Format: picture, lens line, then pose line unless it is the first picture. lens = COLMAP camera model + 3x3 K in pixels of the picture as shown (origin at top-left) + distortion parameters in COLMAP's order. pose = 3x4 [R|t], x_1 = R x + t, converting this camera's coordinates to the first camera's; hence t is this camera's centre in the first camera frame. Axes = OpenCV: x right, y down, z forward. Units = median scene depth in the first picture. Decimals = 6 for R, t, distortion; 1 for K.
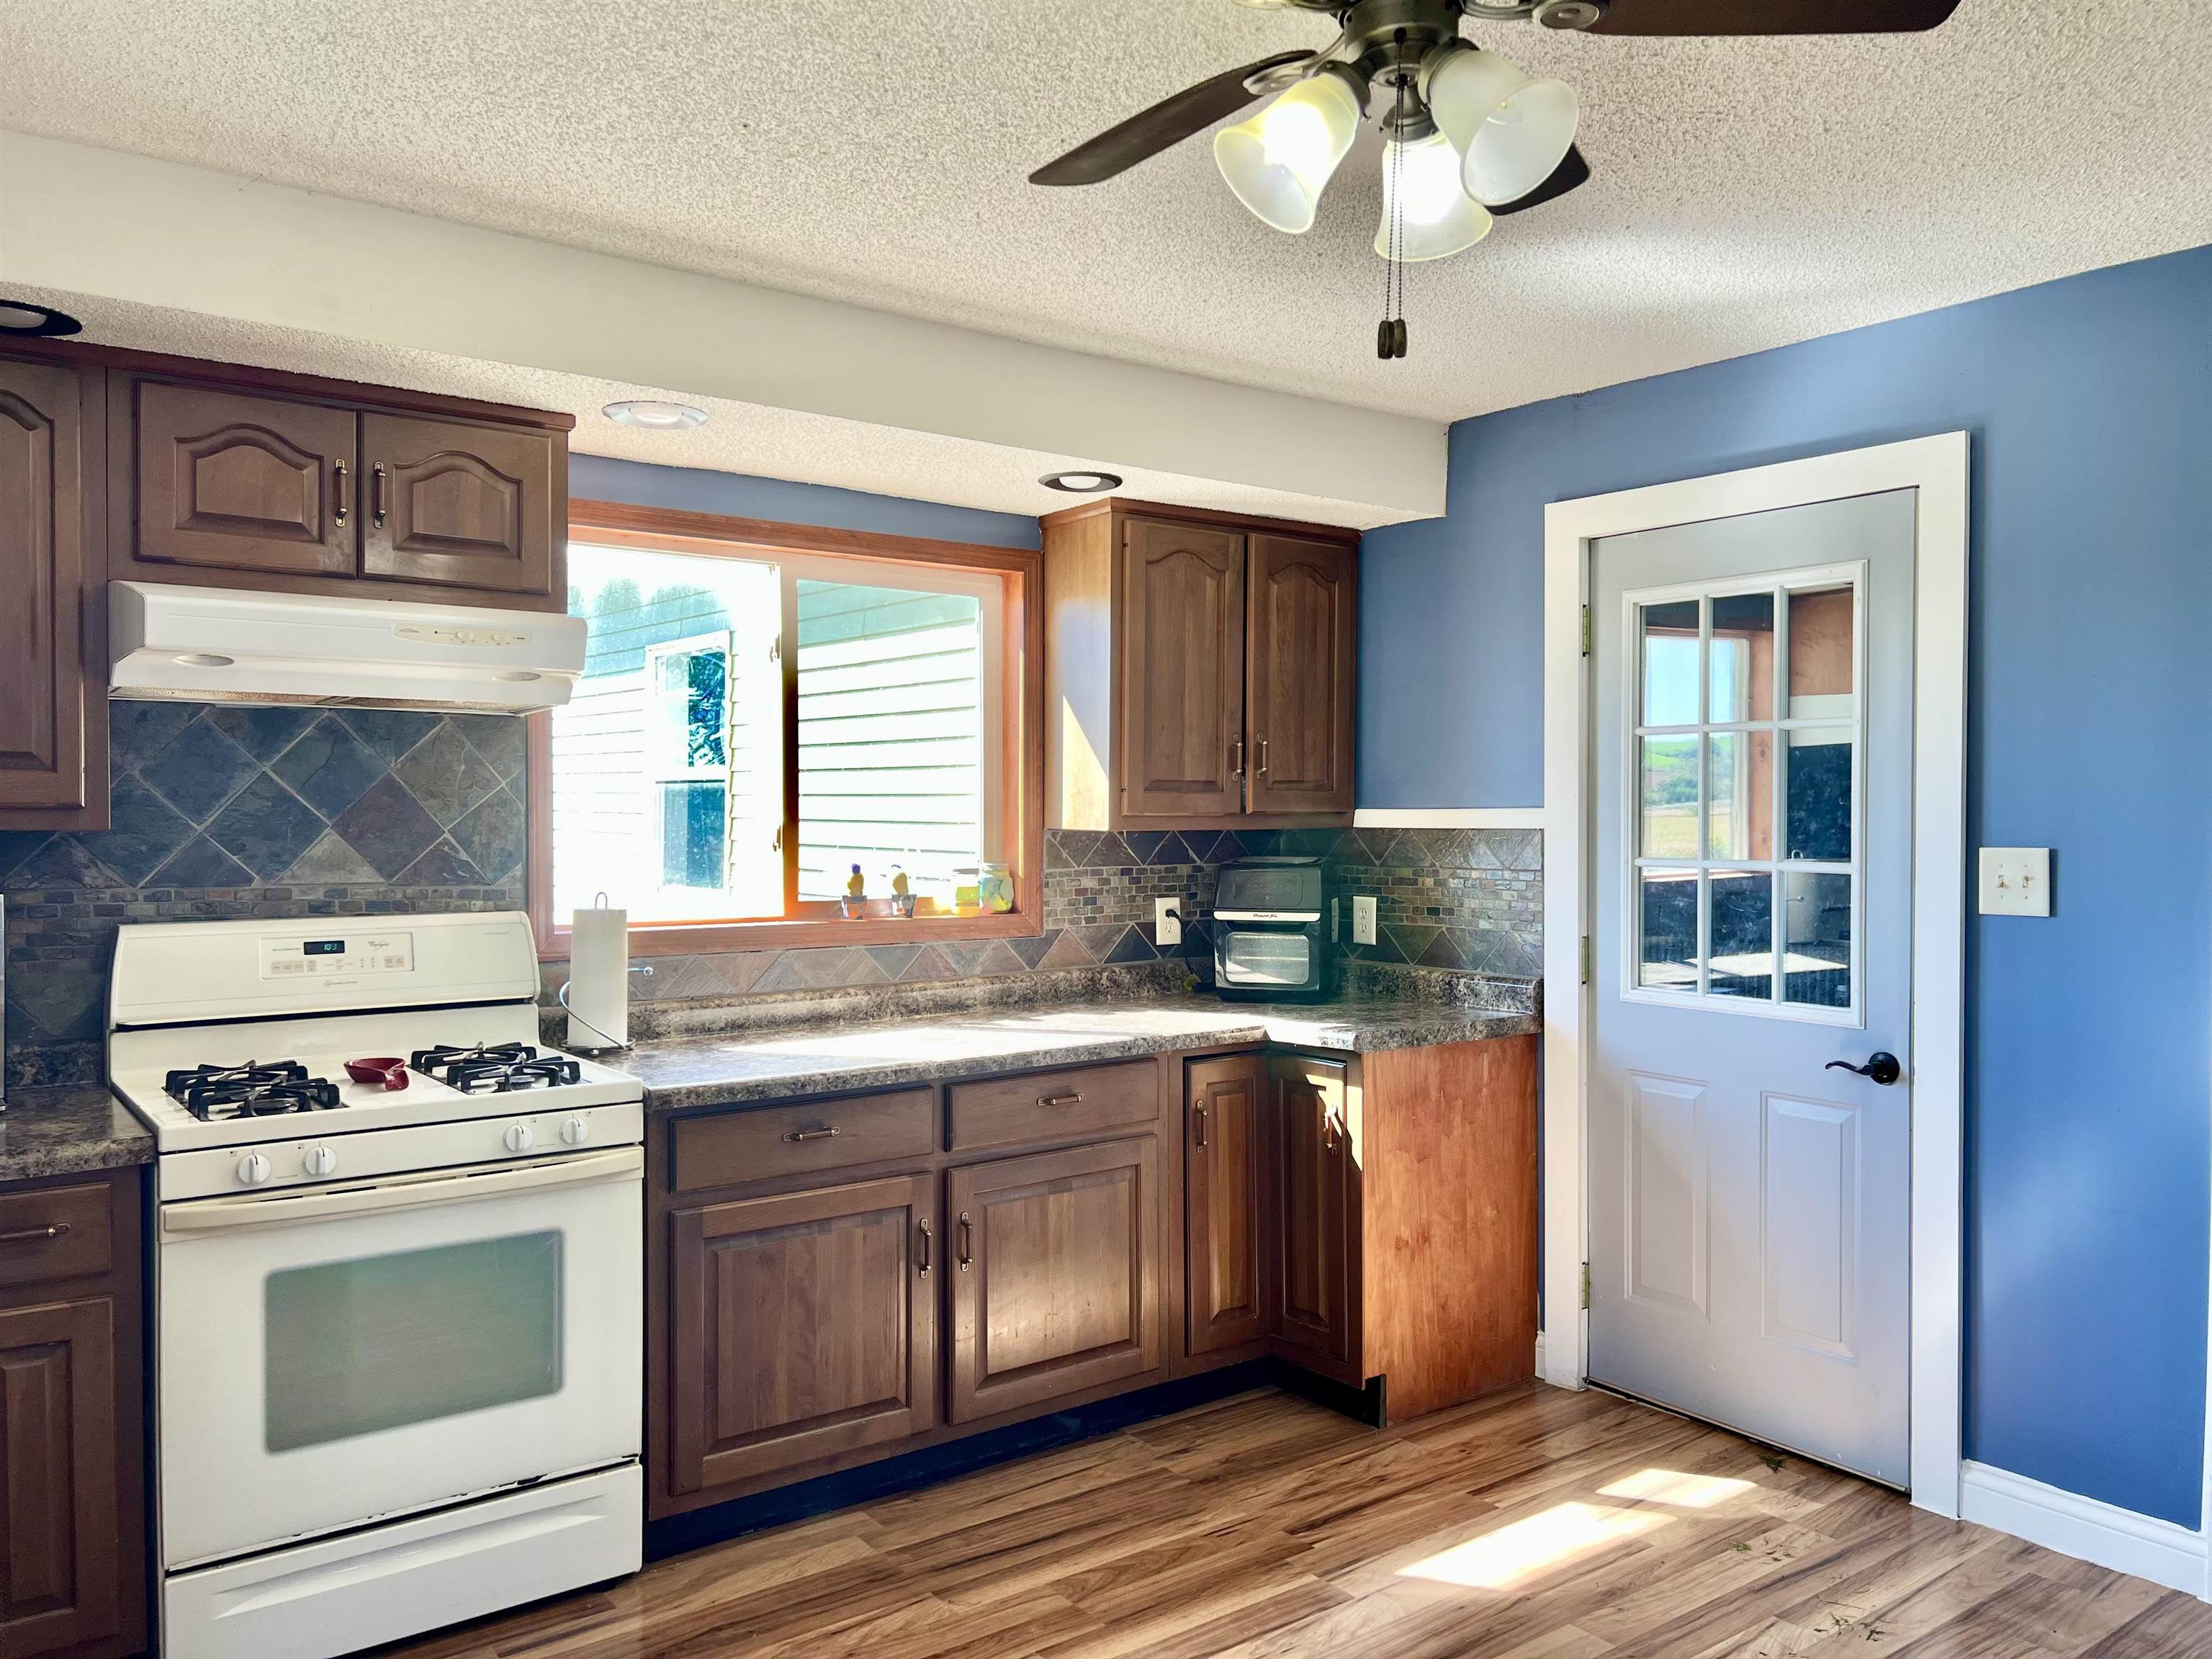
lens RADIAL K [[1676.3, 0, 1137.1], [0, 1676.3, 829.2], [0, 0, 1]] dist [0.112138, -0.140942]
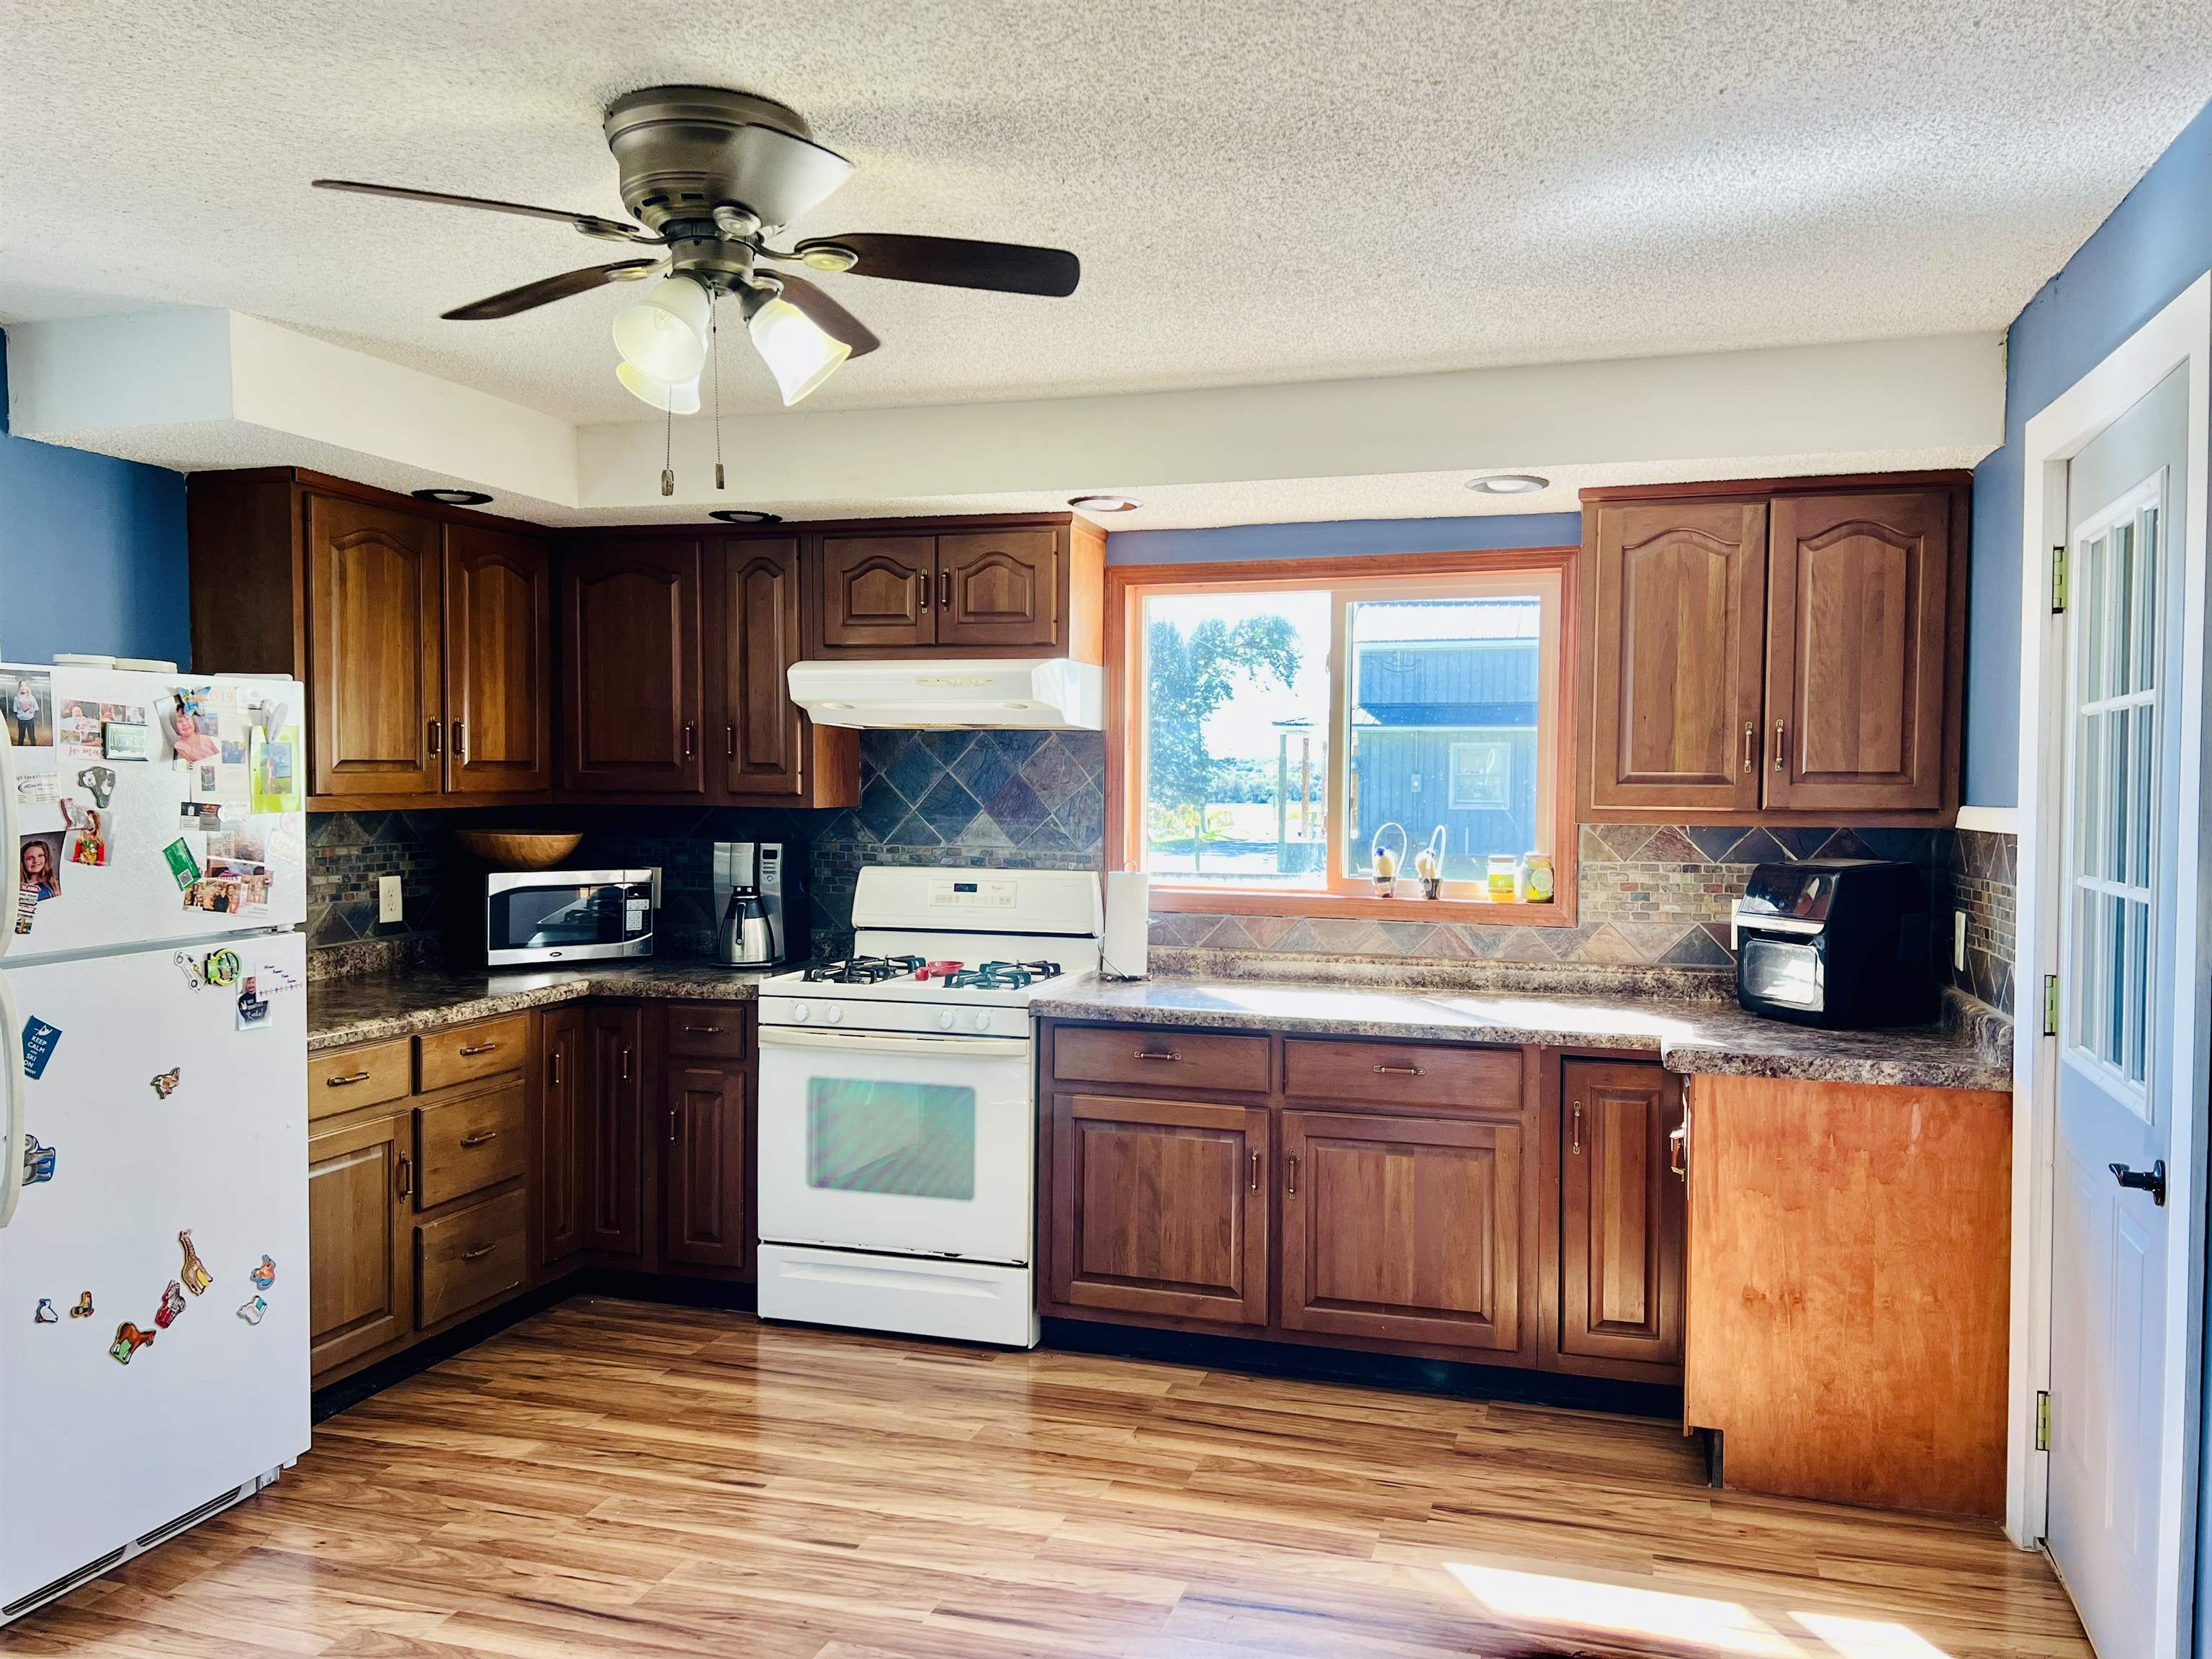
lens RADIAL K [[1676.3, 0, 1137.1], [0, 1676.3, 829.2], [0, 0, 1]] dist [0.112138, -0.140942]
pose [[0.585041, 0.025047, -0.810617, 0.768464], [-0.017759, 0.999679, 0.018071, -0.011621], [0.810810, 0.003823, 0.585298, 0.236027]]
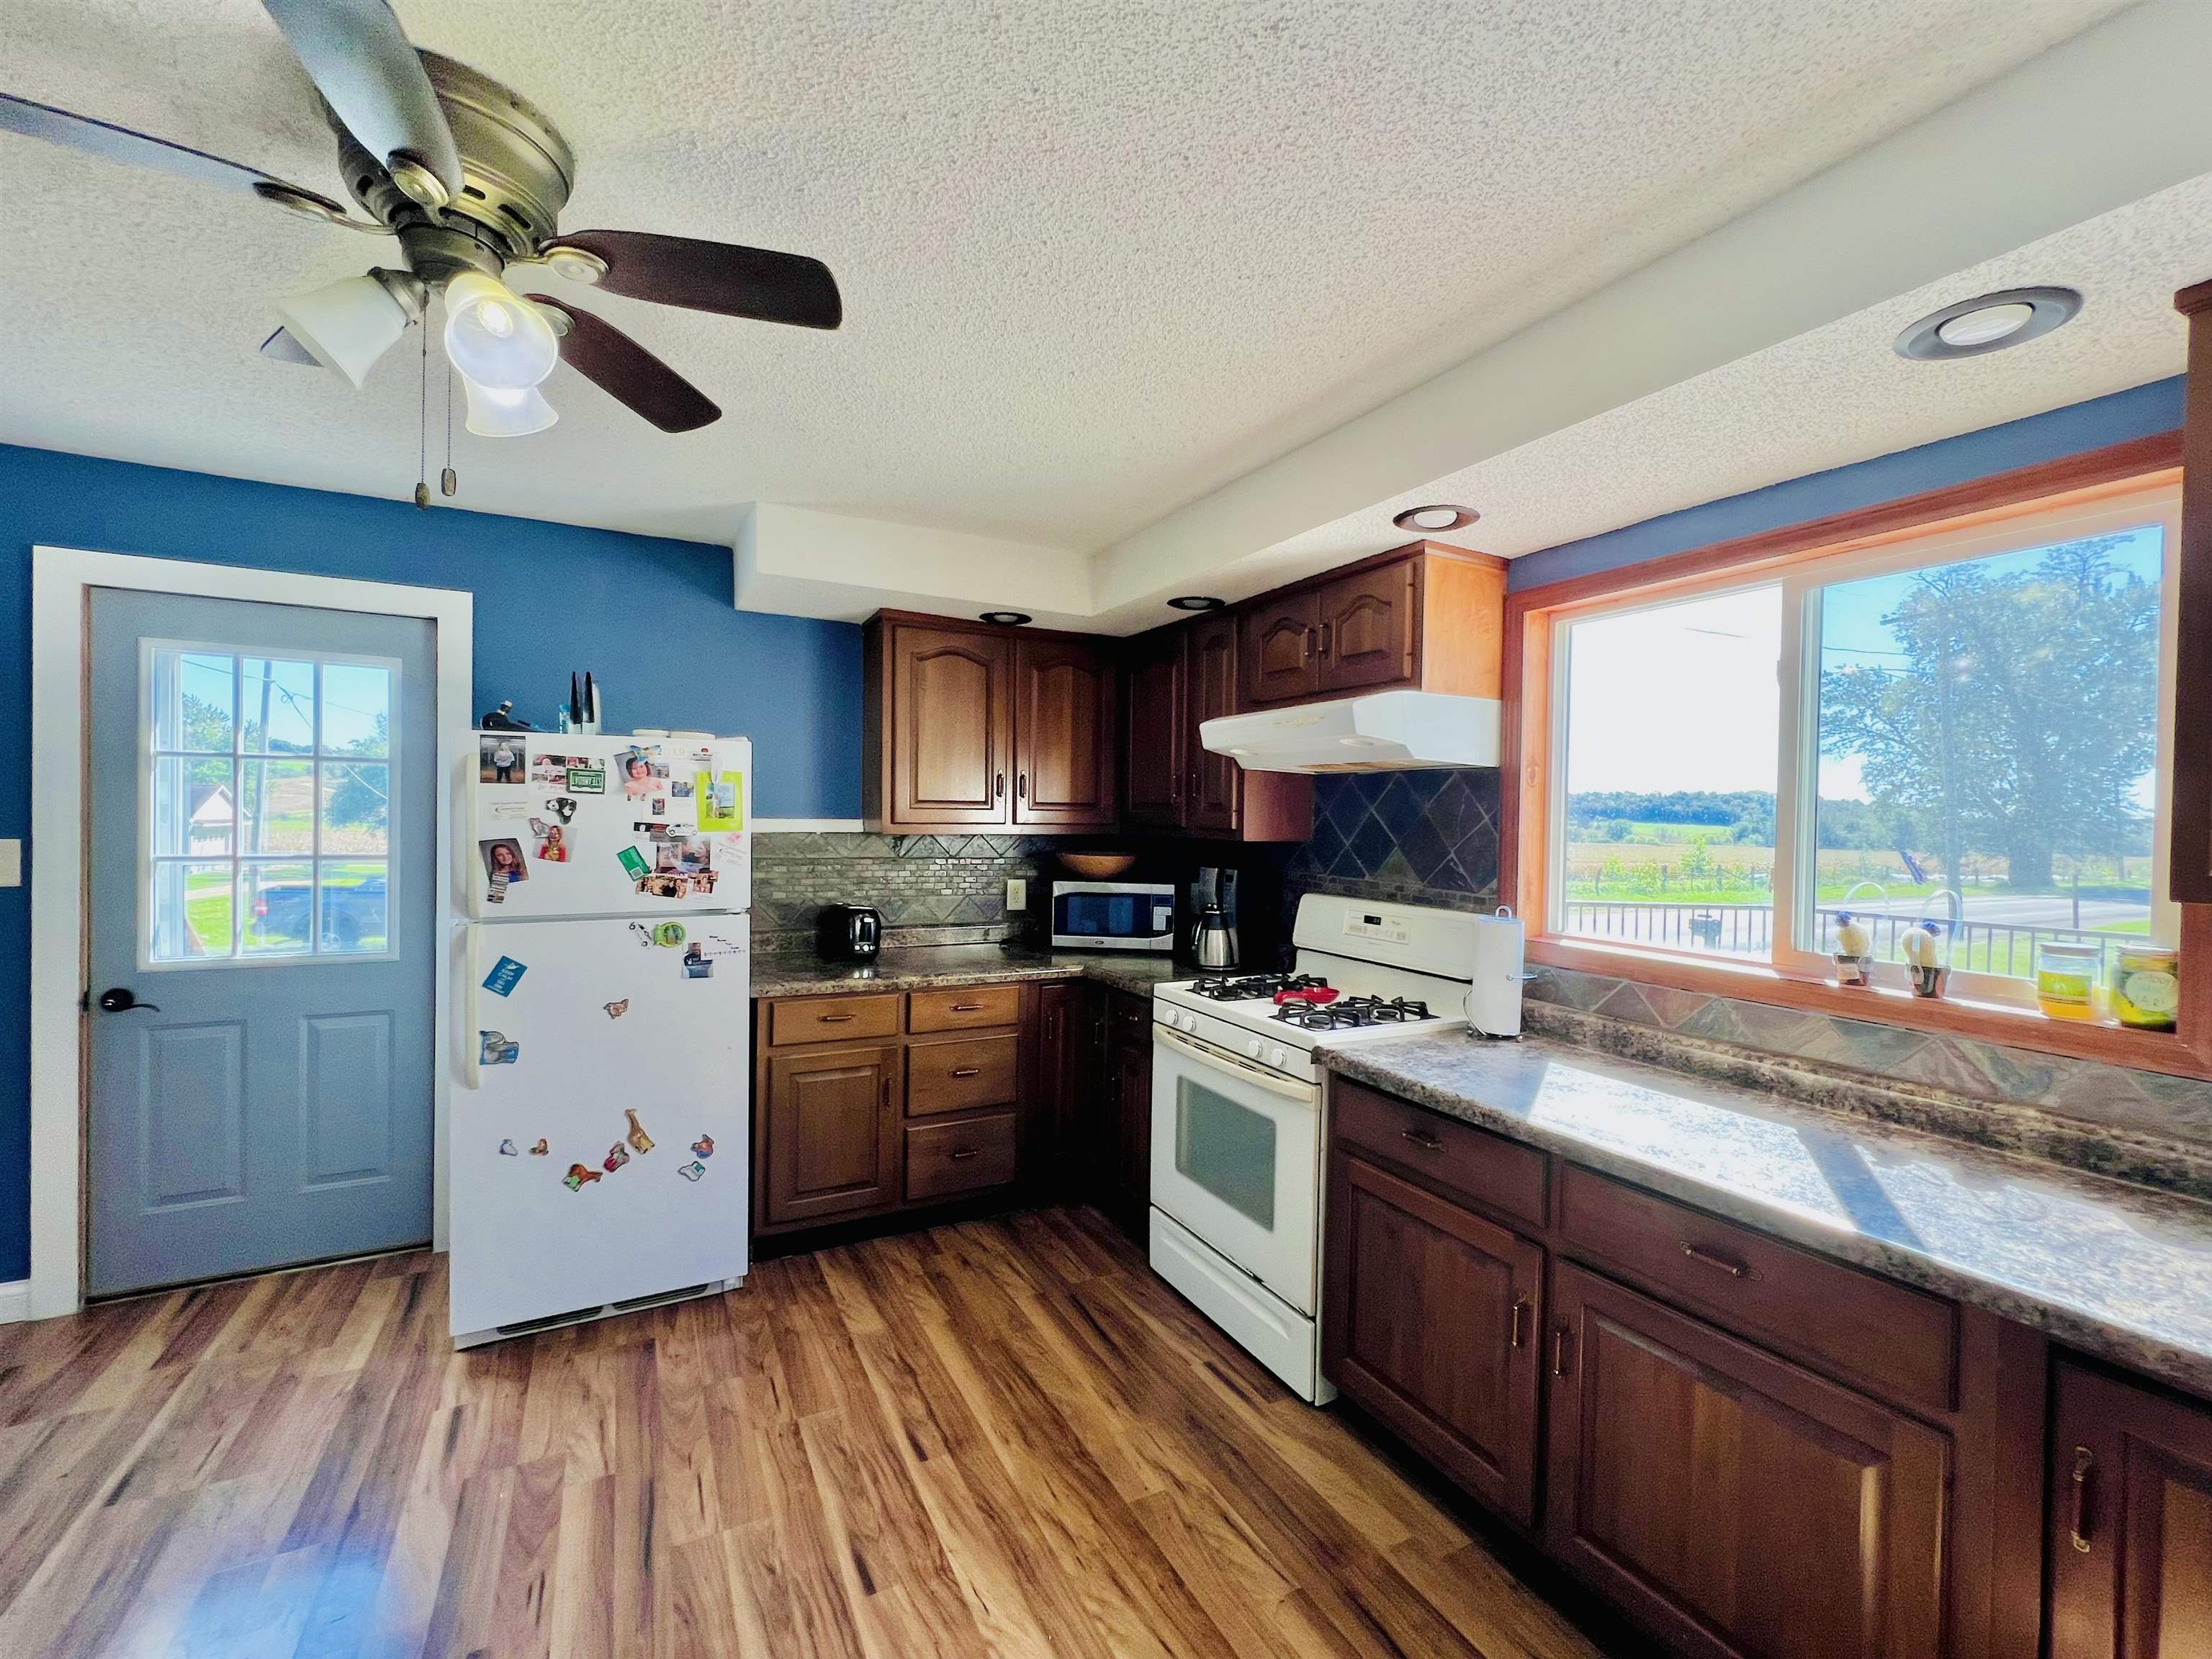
lens RADIAL K [[936.9, 0, 1097.1], [0, 936.9, 820.3], [0, 0, 1]] dist [-0.000660, -0.000385]
pose [[-0.175918, -0.002349, -0.984402, 0.409271], [-0.035253, 0.999371, 0.003915, -0.017724], [0.983773, 0.035392, -0.175890, 0.841654]]
